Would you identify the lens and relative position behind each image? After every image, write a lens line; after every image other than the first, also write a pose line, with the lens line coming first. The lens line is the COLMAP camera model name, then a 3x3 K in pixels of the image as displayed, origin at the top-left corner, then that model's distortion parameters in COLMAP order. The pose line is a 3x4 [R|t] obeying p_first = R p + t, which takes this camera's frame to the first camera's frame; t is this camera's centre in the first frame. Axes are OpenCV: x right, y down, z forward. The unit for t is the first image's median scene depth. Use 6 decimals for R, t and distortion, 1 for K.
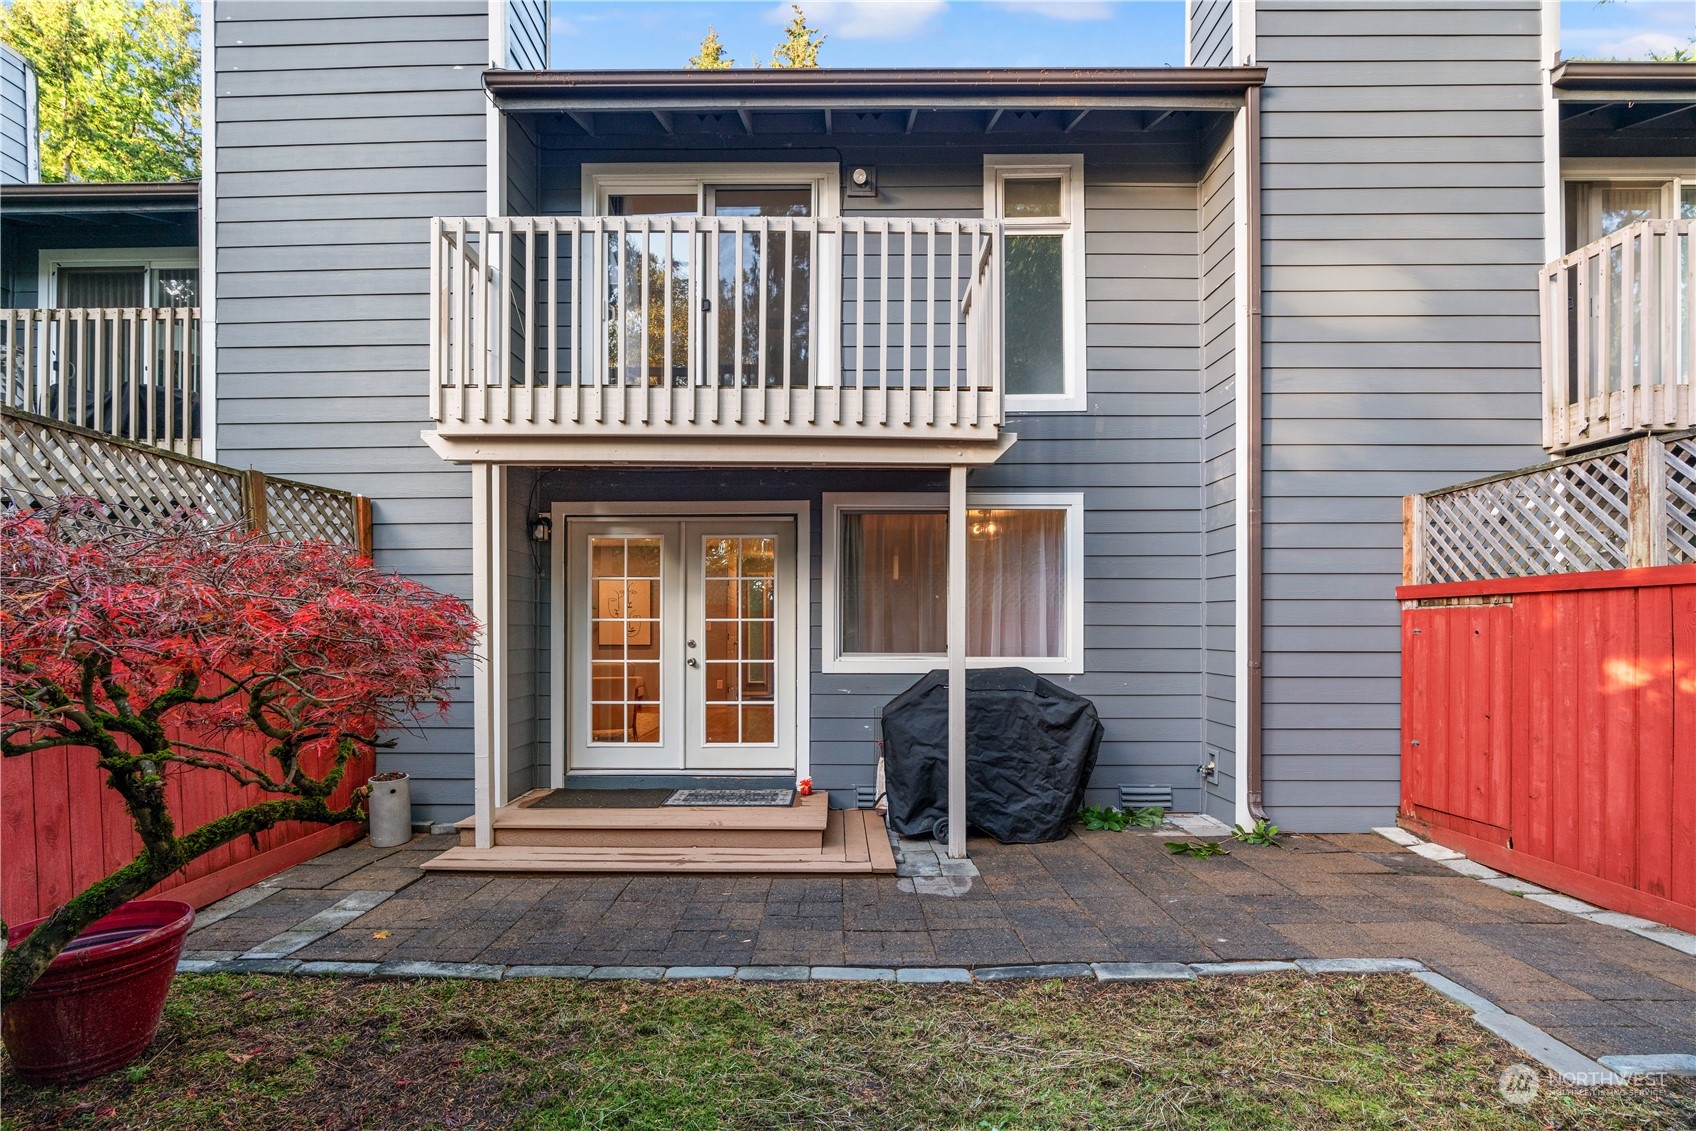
lens RADIAL K [[780.1, 0, 849.0], [0, 780.1, 625.6], [0, 0, 1]] dist [-0.015000, 0.008584]
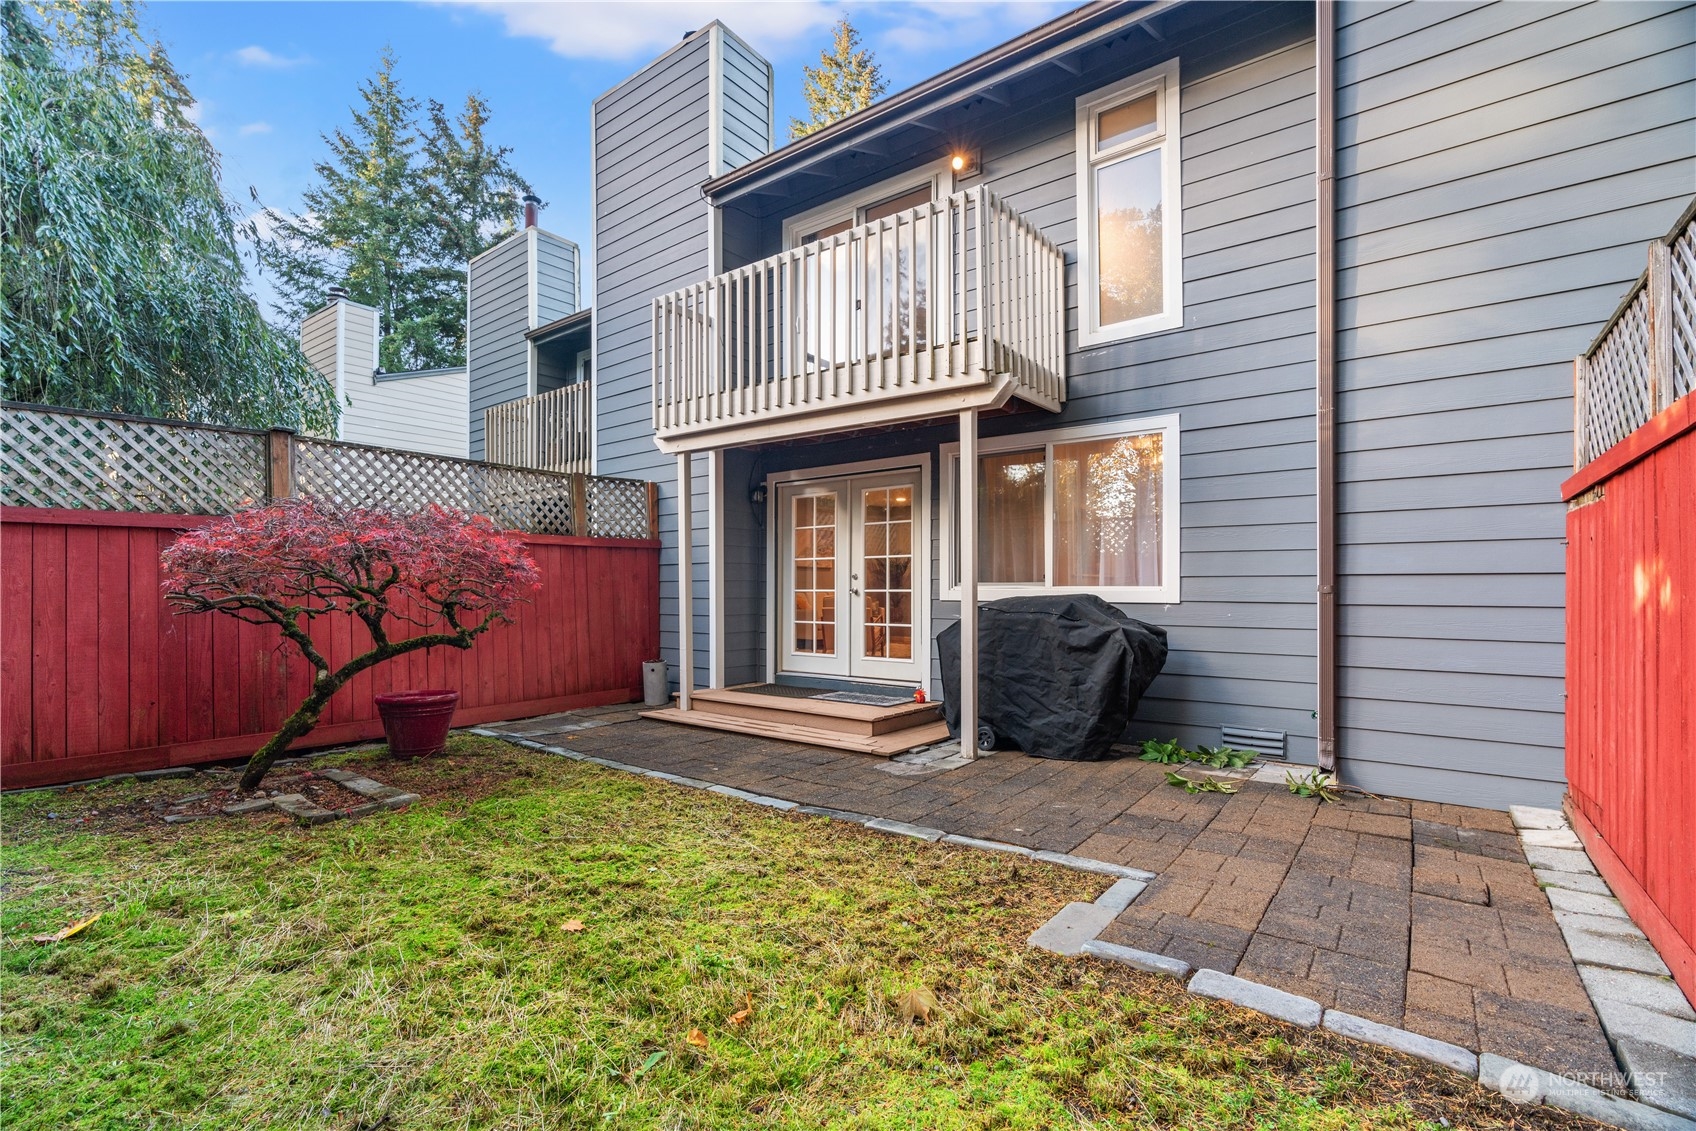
lens RADIAL K [[765.7, 0, 837.3], [0, 765.7, 585.6], [0, 0, 1]] dist [-0.016592, 0.007045]
pose [[0.795876, -0.003157, -0.605452, 0.619063], [0.003723, 0.999993, -0.000321, 0.045146], [0.605449, -0.001998, 0.795882, 0.006137]]
